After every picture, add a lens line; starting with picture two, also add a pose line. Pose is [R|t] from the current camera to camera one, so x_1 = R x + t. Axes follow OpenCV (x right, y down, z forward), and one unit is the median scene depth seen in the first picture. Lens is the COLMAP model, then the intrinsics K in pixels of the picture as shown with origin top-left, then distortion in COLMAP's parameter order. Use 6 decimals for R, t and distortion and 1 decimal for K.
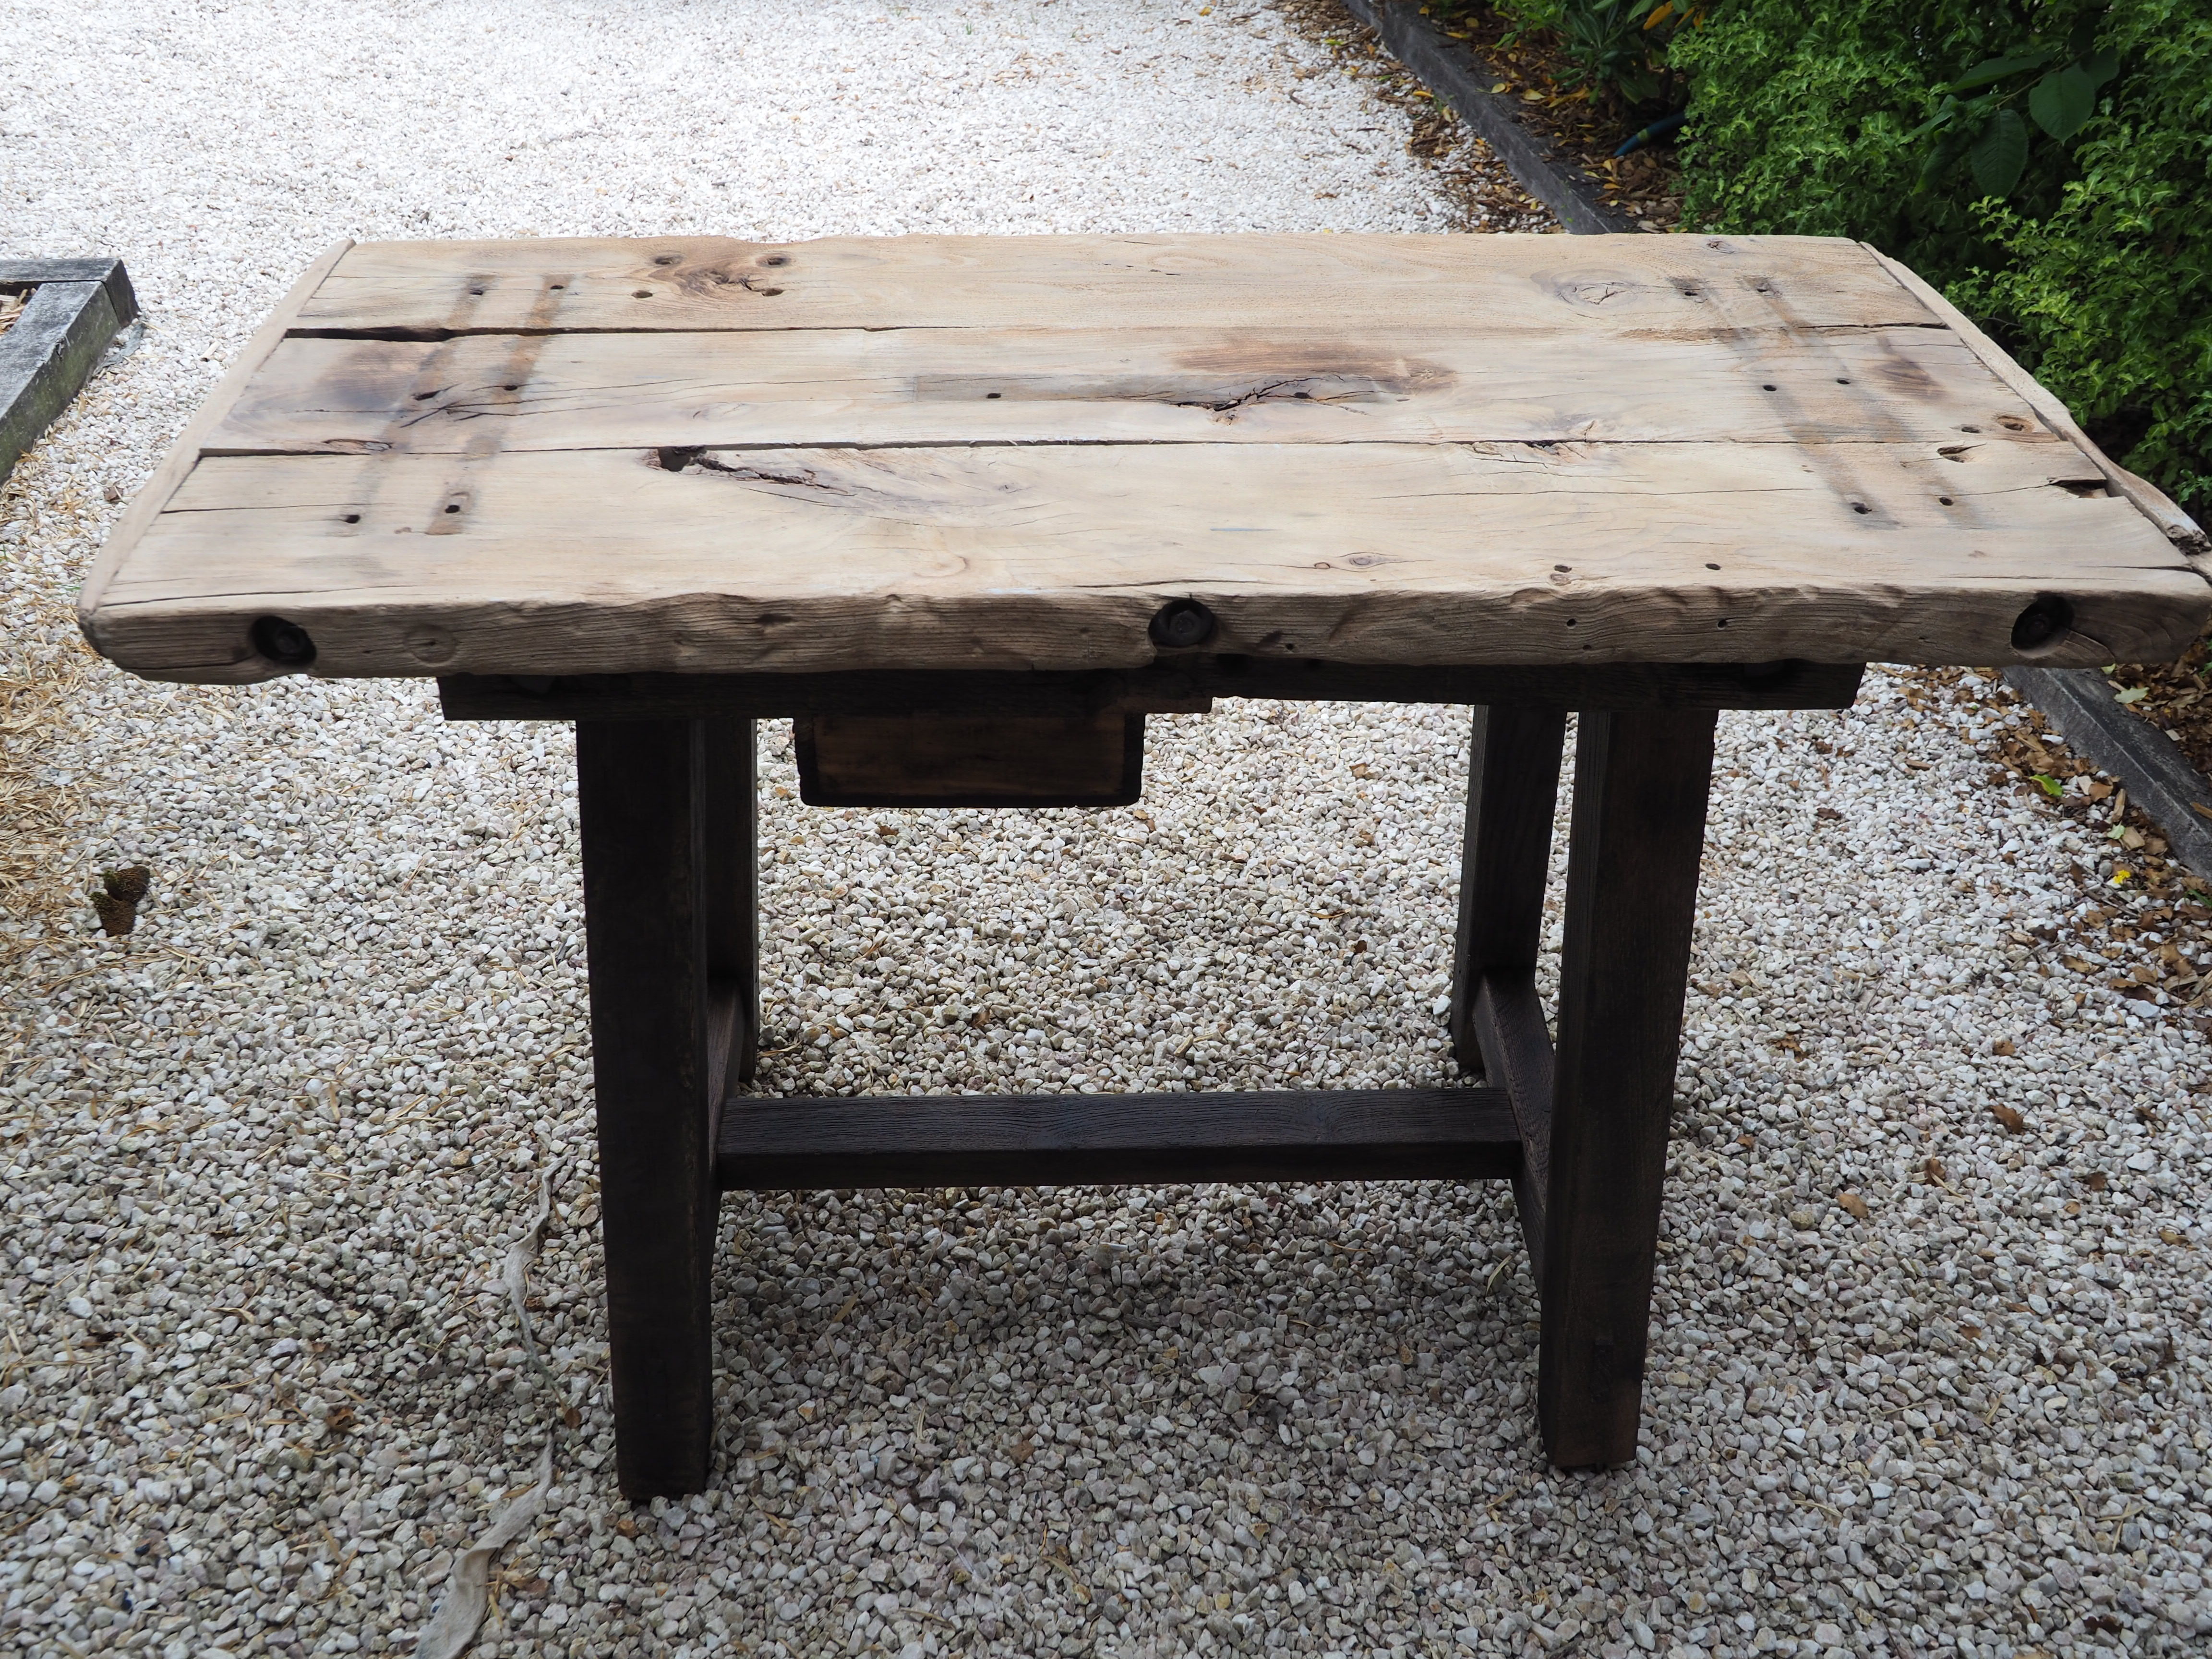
lens RADIAL K [[1784.7, 0, 1106.0], [0, 1784.7, 829.5], [0, 0, 1]] dist [-0.013971, -0.003252]
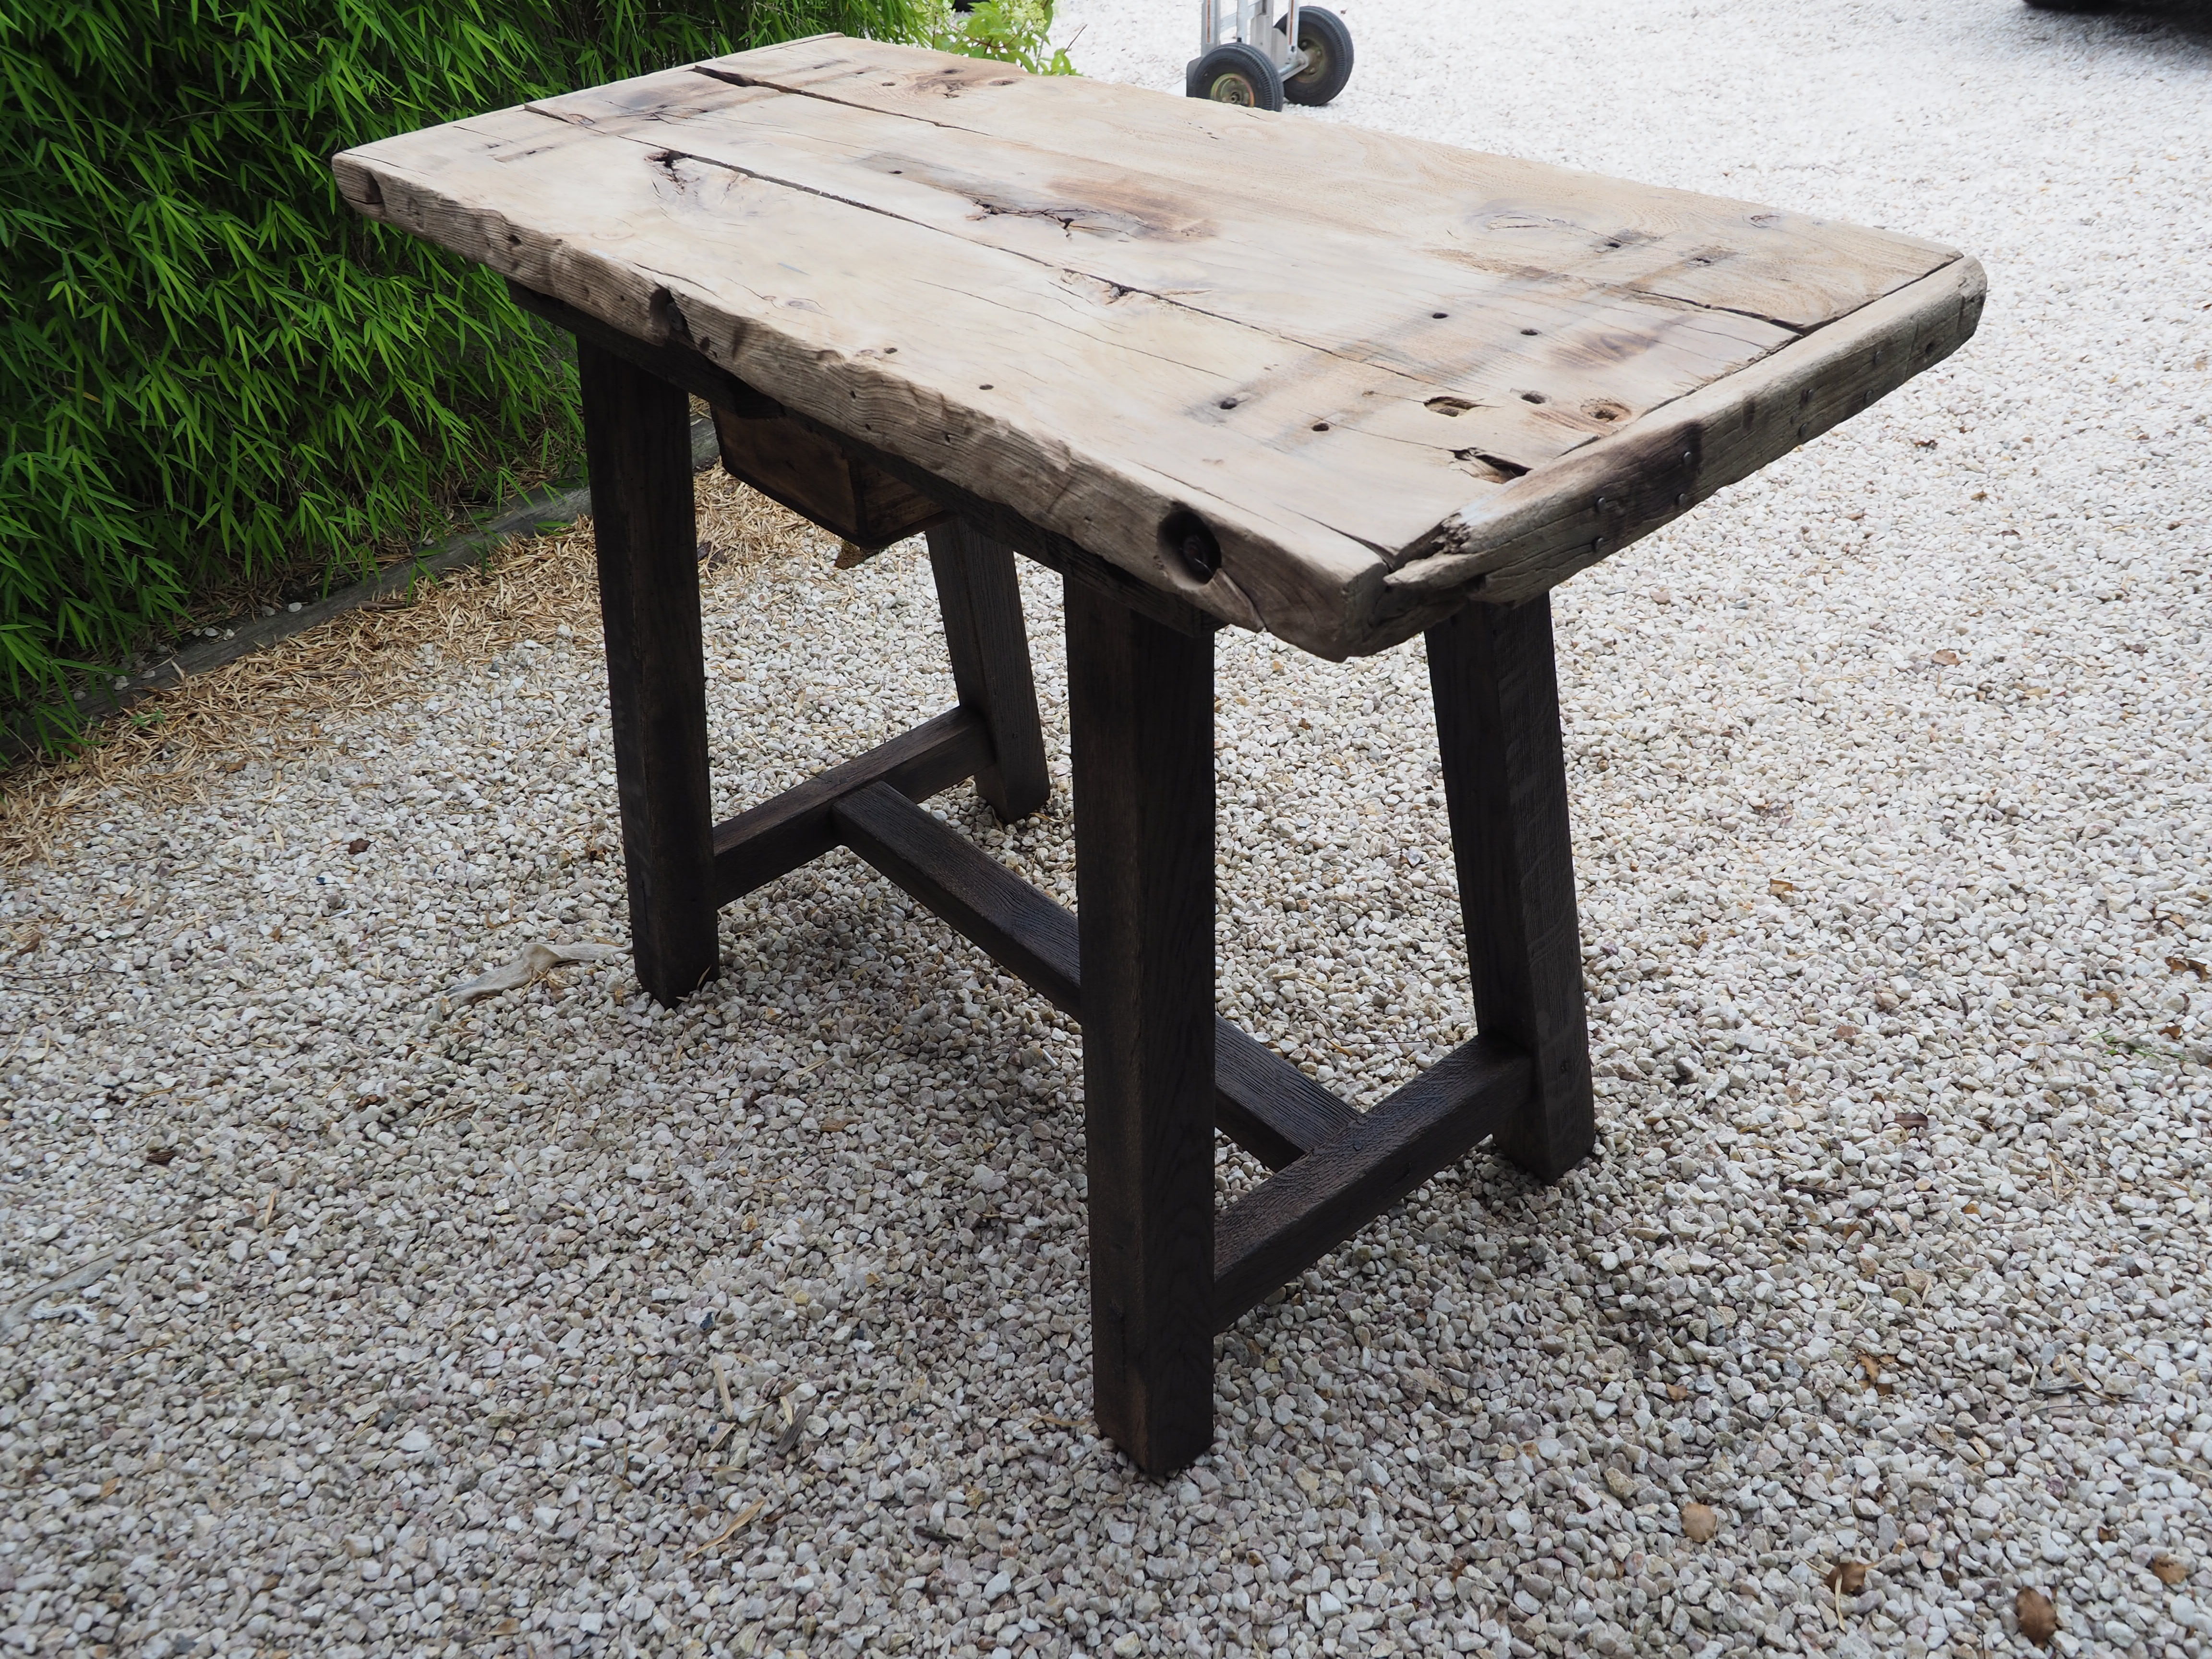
lens RADIAL K [[1653.8, 0, 1106.0], [0, 1653.8, 829.5], [0, 0, 1]] dist [-0.005607, -0.000691]
pose [[0.627122, 0.415880, -0.658607, 0.918520], [-0.427723, 0.890514, 0.155043, -0.087765], [0.650977, 0.184471, 0.736342, 0.376431]]
